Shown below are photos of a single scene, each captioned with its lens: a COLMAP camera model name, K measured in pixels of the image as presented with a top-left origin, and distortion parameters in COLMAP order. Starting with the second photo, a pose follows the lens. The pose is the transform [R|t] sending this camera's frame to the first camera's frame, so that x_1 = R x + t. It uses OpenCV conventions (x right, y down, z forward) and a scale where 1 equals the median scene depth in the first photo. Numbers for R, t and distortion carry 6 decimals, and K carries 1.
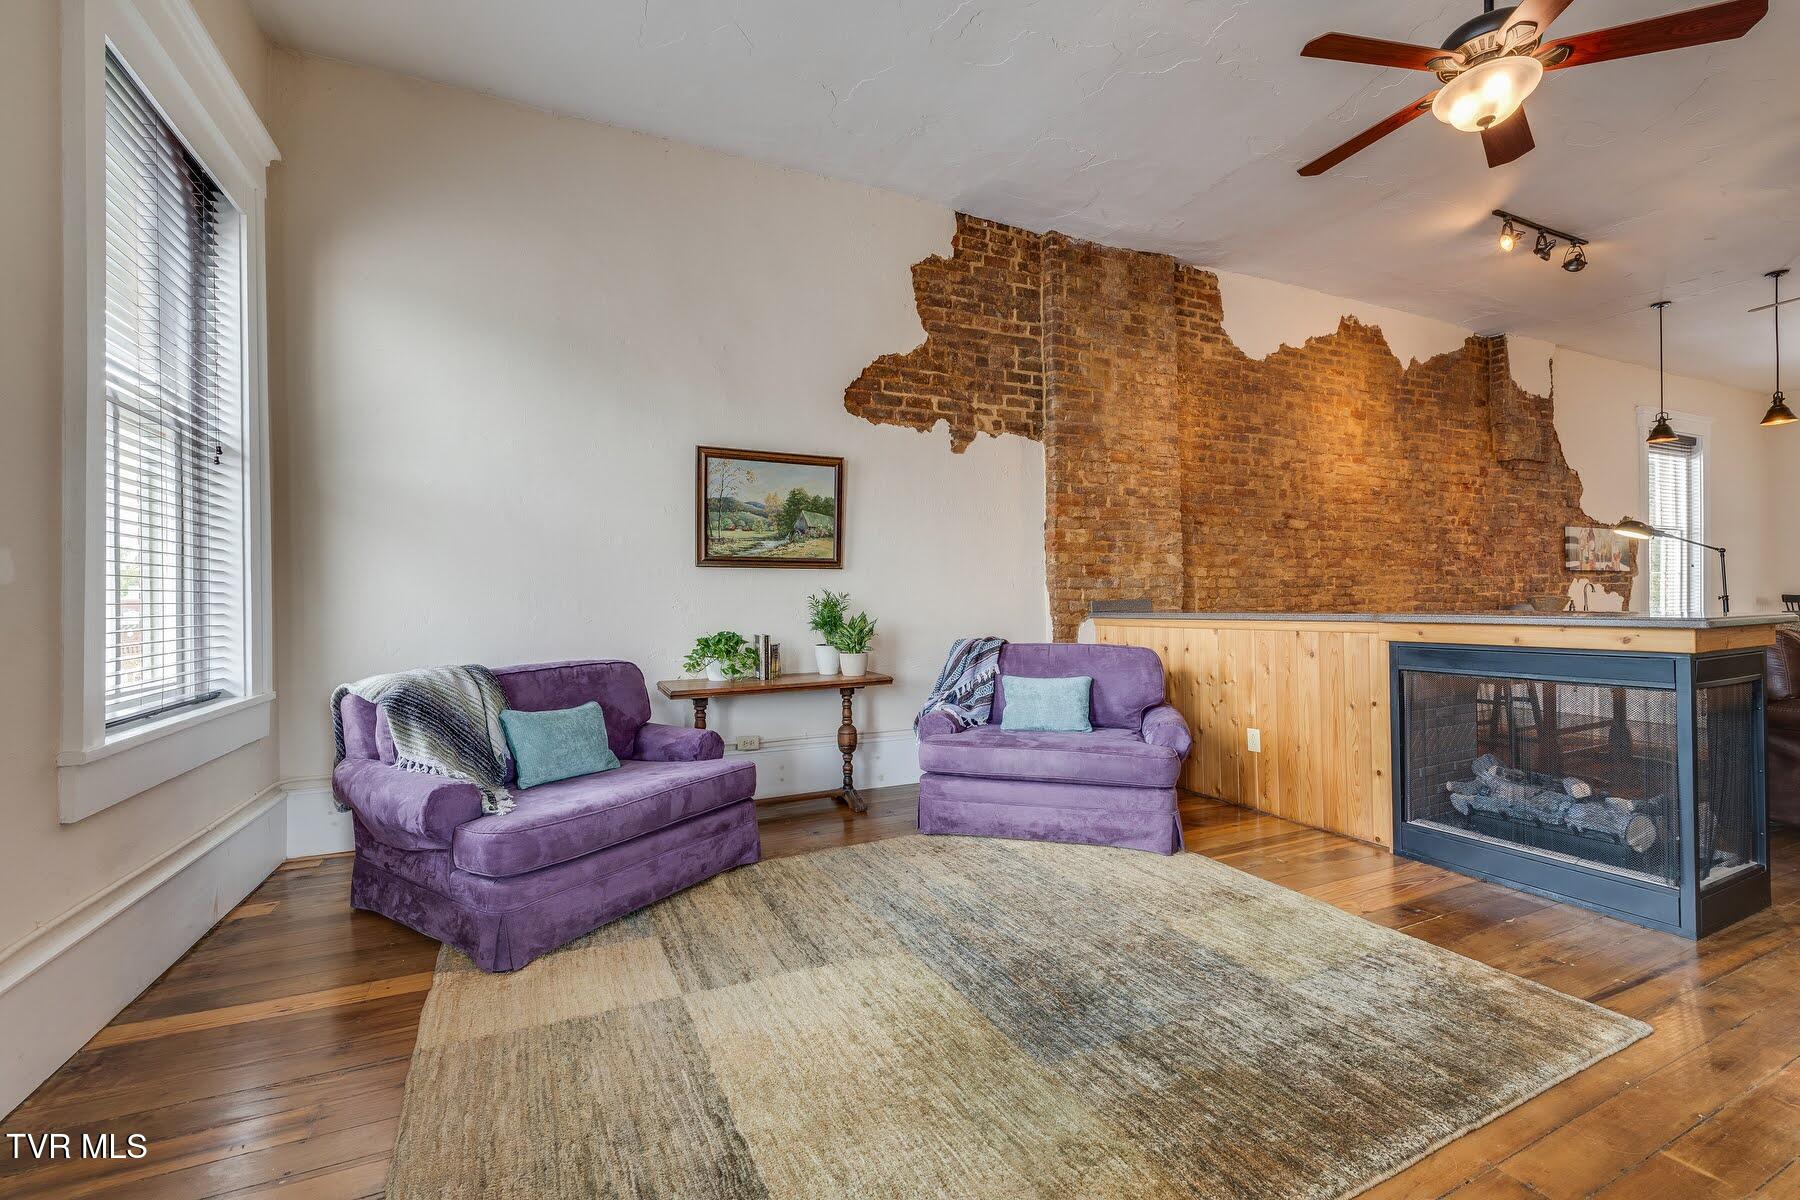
lens RADIAL K [[765.3, 0, 903.4], [0, 765.3, 605.4], [0, 0, 1]] dist [0.005013, -0.000024]
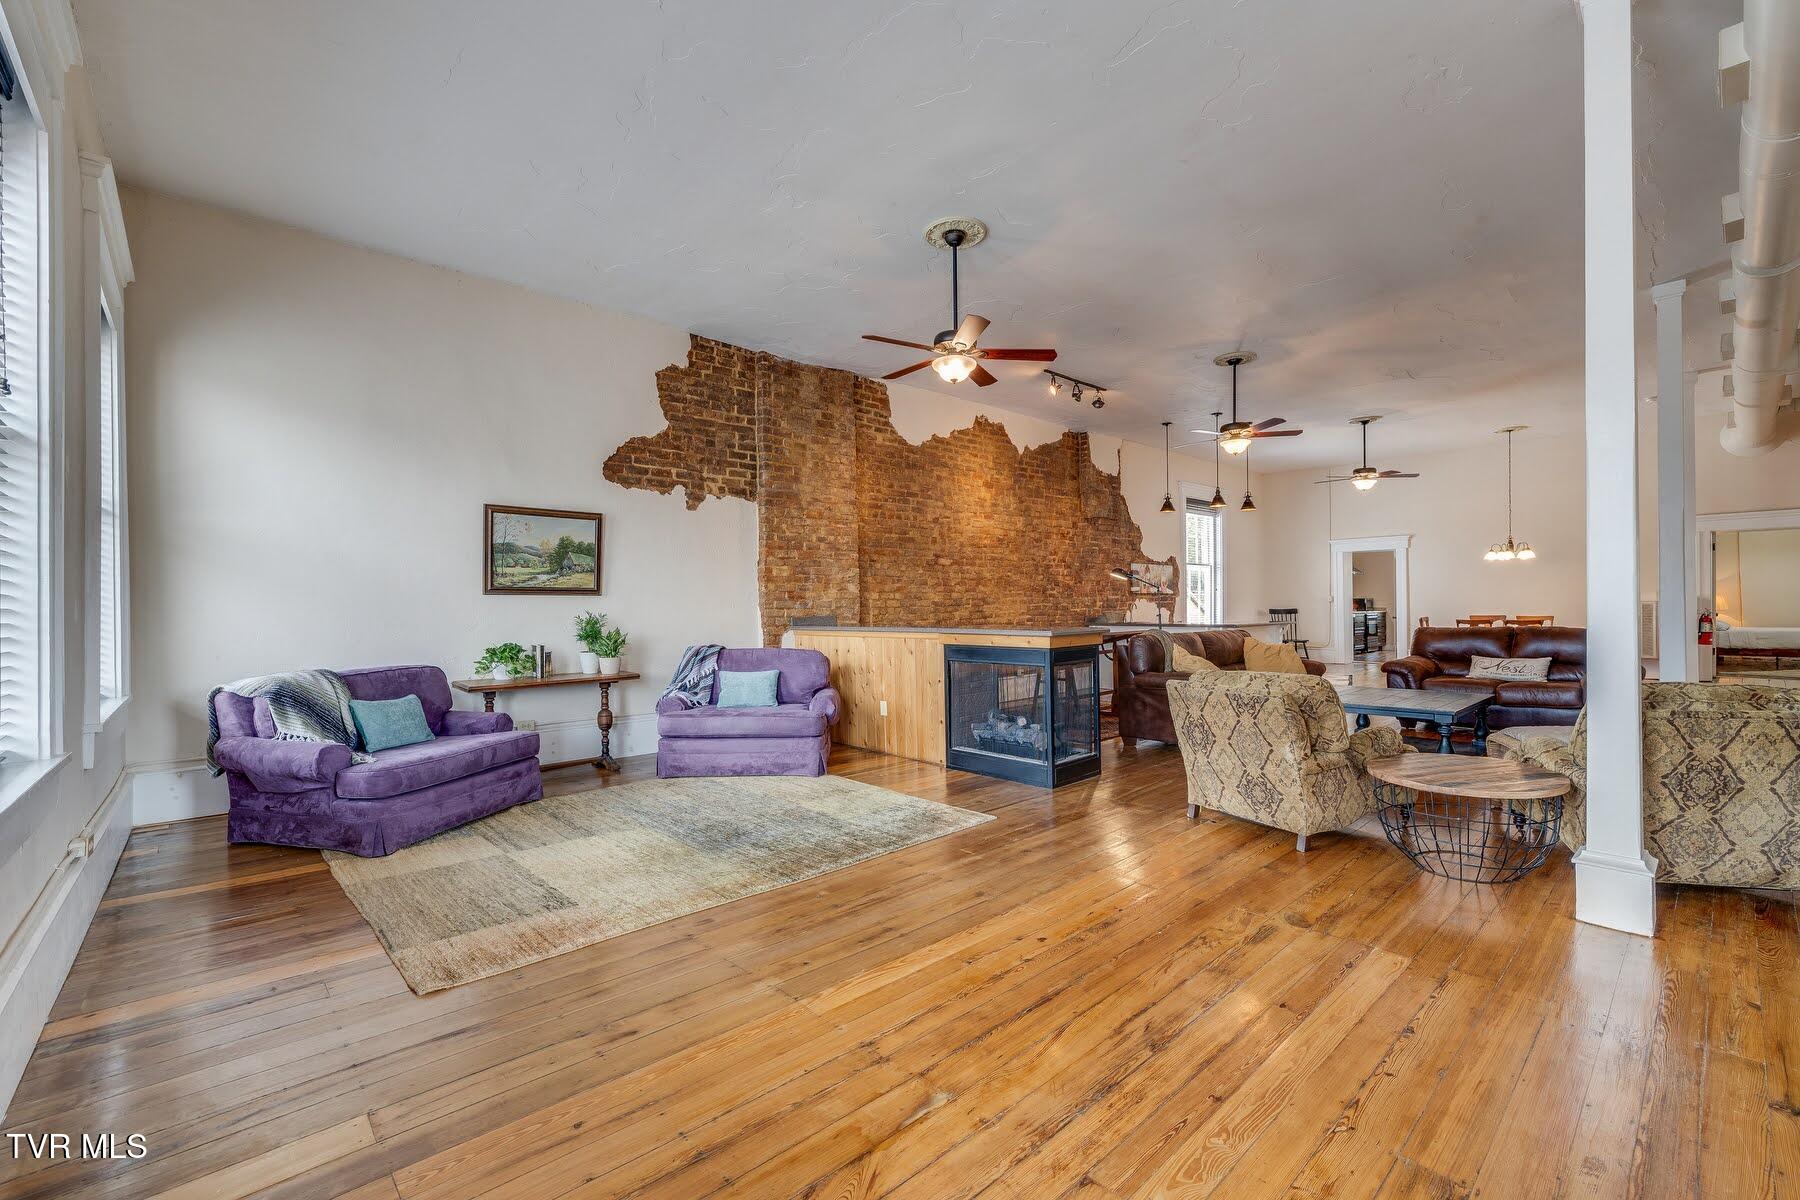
lens RADIAL K [[765.3, 0, 902.7], [0, 765.3, 607.8], [0, 0, 1]] dist [0.005013, -0.000024]
pose [[0.954283, 0.001558, 0.298901, 0.021650], [-0.000322, 0.999991, -0.004184, -0.018083], [-0.298905, 0.003897, 0.954275, -0.400370]]
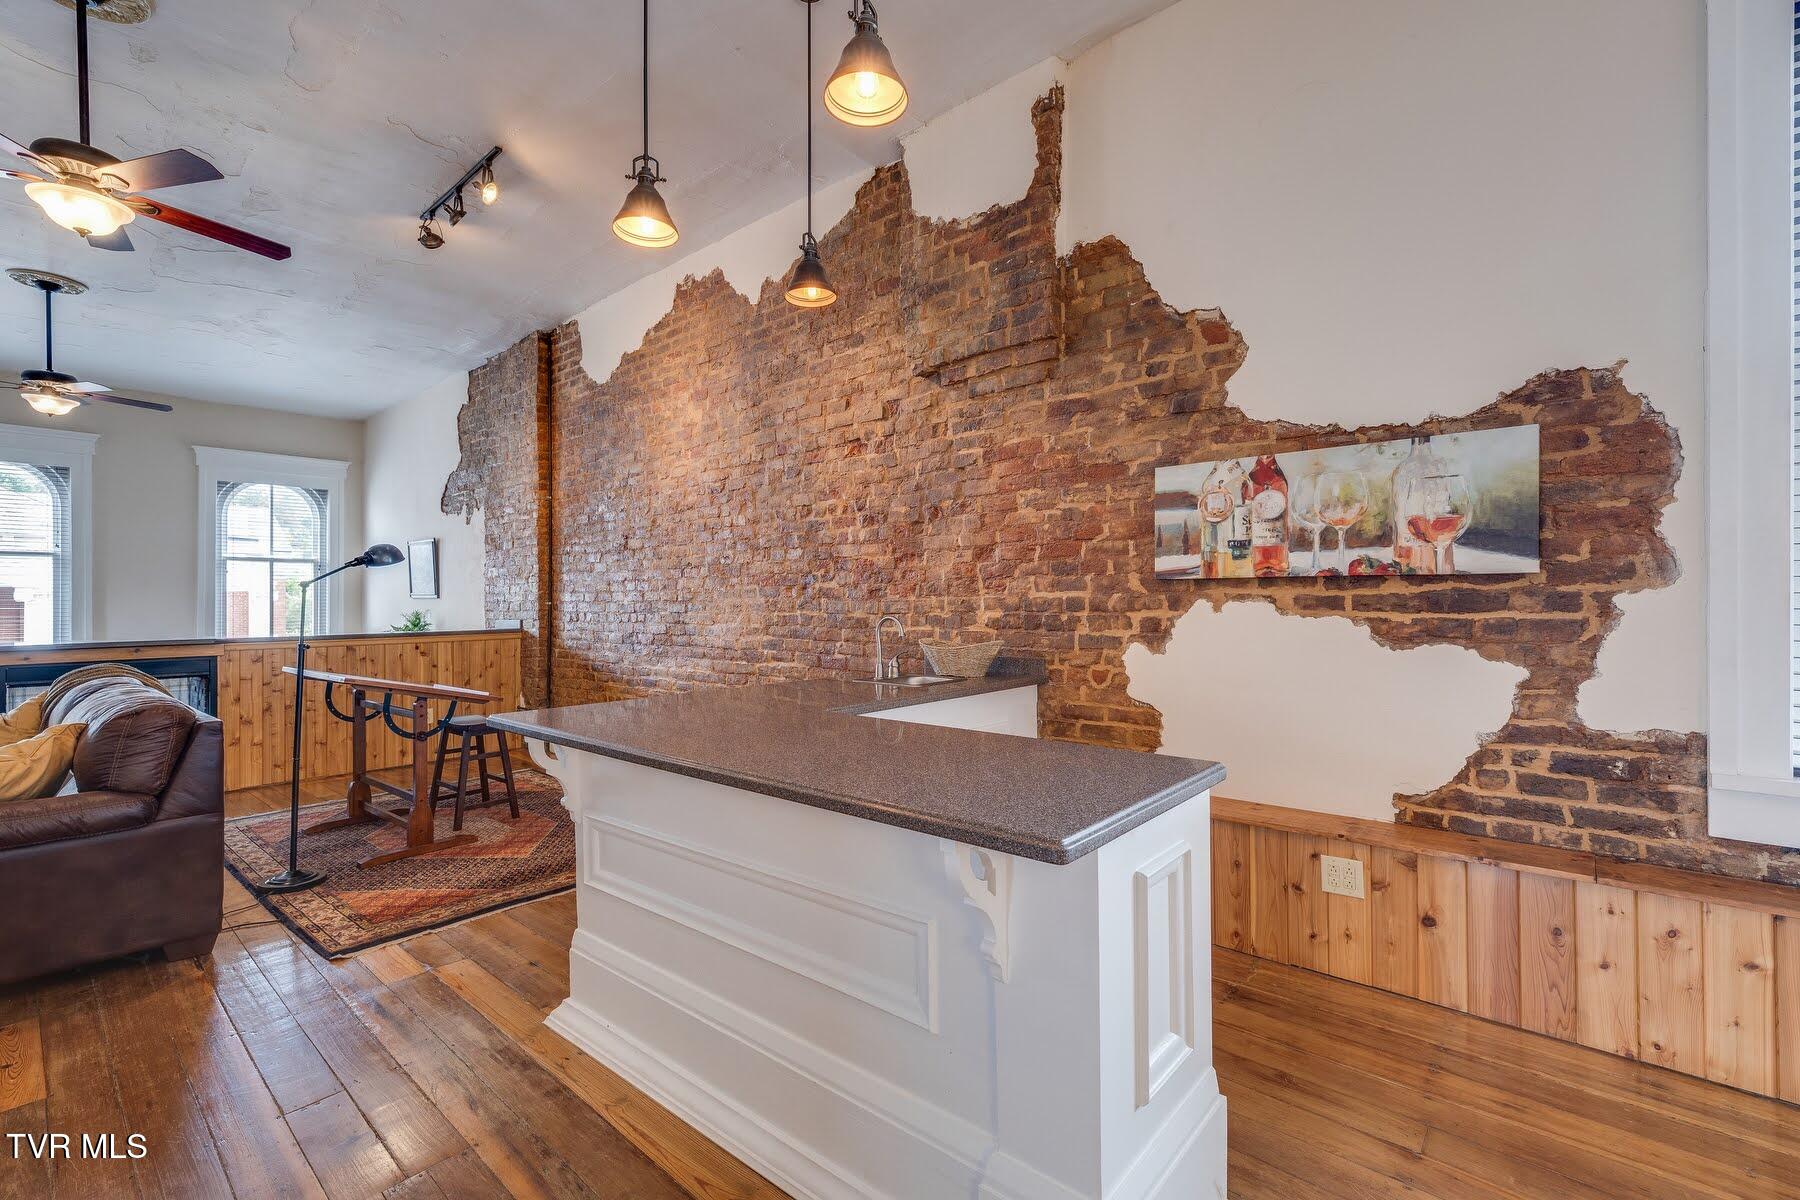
lens RADIAL K [[765.3, 0, 896.7], [0, 765.3, 599.5], [0, 0, 1]] dist [0.005013, -0.000024]
pose [[0.409028, 0.010193, -0.912465, 1.807785], [-0.004078, 0.999948, 0.009342, -0.060304], [0.912513, -0.000100, 0.409048, 1.115845]]
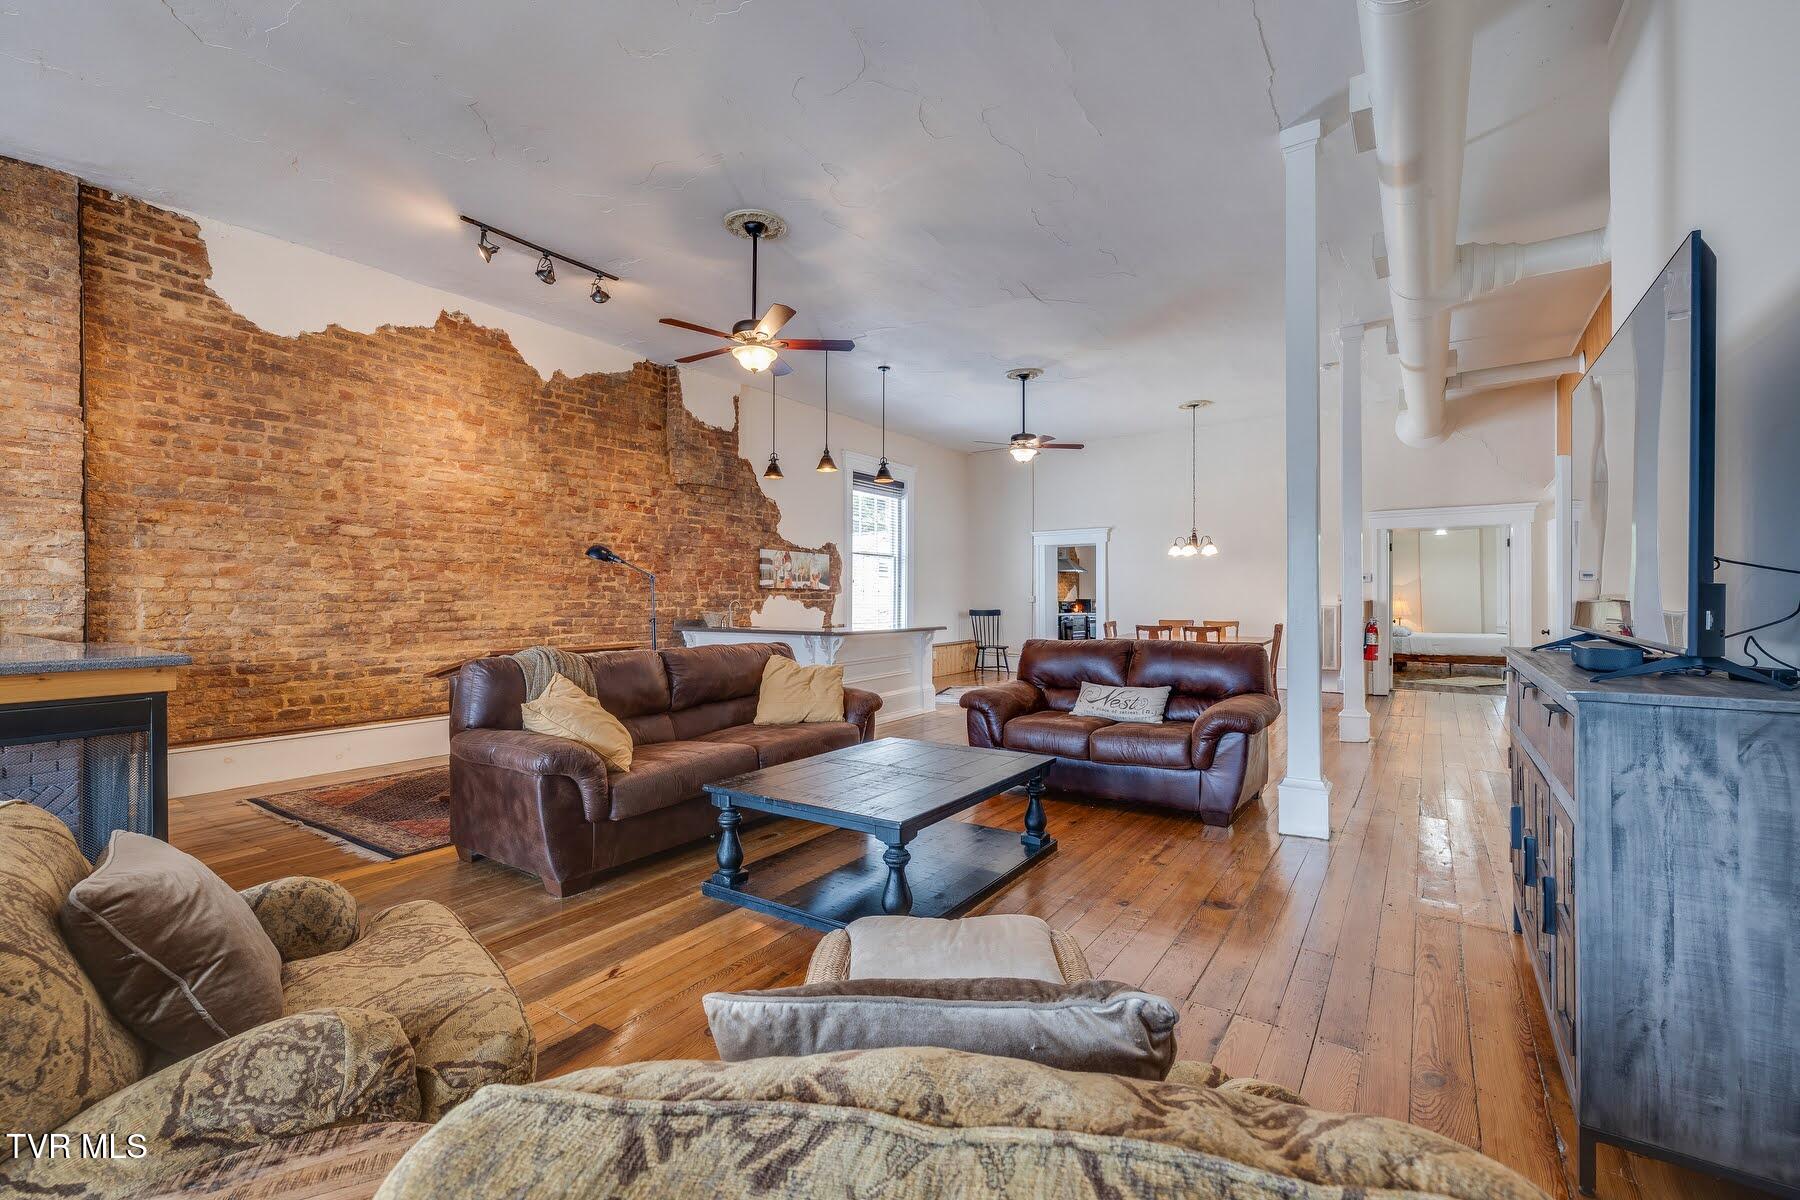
lens RADIAL K [[765.3, 0, 904.3], [0, 765.3, 593.2], [0, 0, 1]] dist [0.005013, -0.000024]
pose [[0.864922, 0.019188, 0.501540, 0.756928], [-0.010305, 0.999737, -0.020476, -0.027512], [-0.501801, 0.012542, 0.864892, -0.100288]]
